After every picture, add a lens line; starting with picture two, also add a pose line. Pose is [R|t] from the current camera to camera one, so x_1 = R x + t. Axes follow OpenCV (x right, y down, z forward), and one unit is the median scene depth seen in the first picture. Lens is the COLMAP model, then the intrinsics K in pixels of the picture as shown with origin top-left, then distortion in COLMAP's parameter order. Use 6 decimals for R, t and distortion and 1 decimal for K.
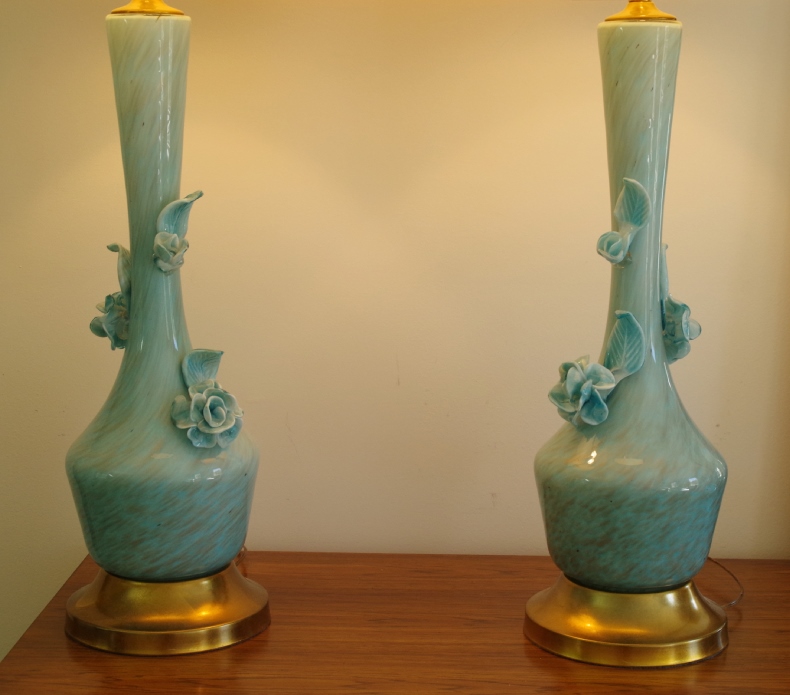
lens RADIAL K [[1611.6, 0, 418.0], [0, 1611.6, 348.5], [0, 0, 1]] dist [-0.013320, 0.000000]
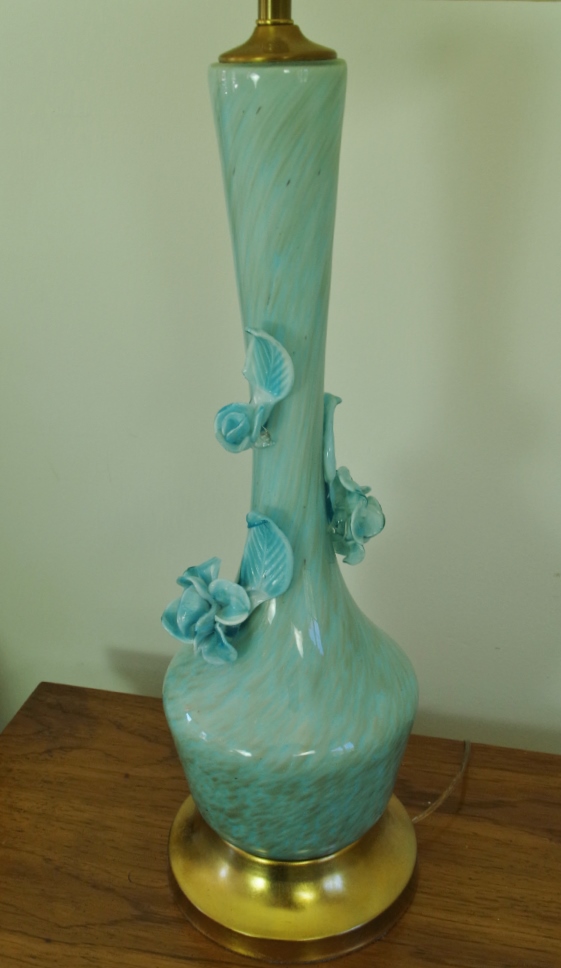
lens RADIAL K [[1041.5, 0, 280.5], [0, 1041.5, 482.3], [0, 0, 1]] dist [0.009523, 0.000000]
pose [[0.994547, 0.019079, -0.102526, 0.182555], [0.011466, 0.957155, 0.289350, -0.164385], [0.103654, -0.288948, 0.951717, 0.588915]]
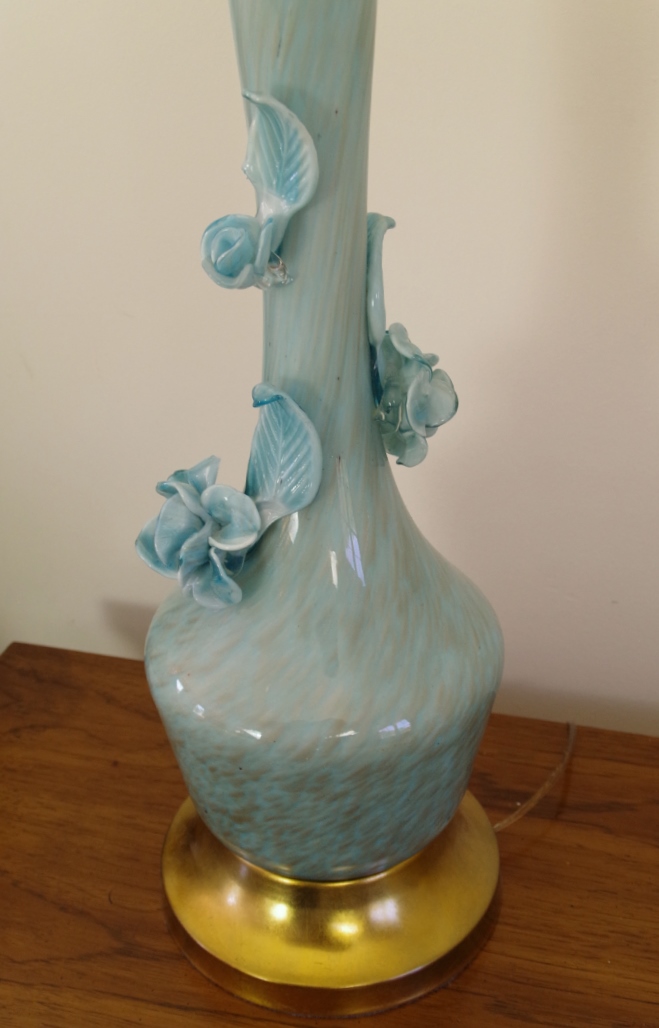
lens RADIAL K [[1198.4, 0, 323.0], [0, 1198.4, 517.3], [0, 0, 1]] dist [-0.030995, 0.000000]
pose [[0.990964, 0.031549, -0.130362, 0.189650], [0.016670, 0.935436, 0.353102, -0.110178], [0.133085, -0.352085, 0.926458, 0.673509]]
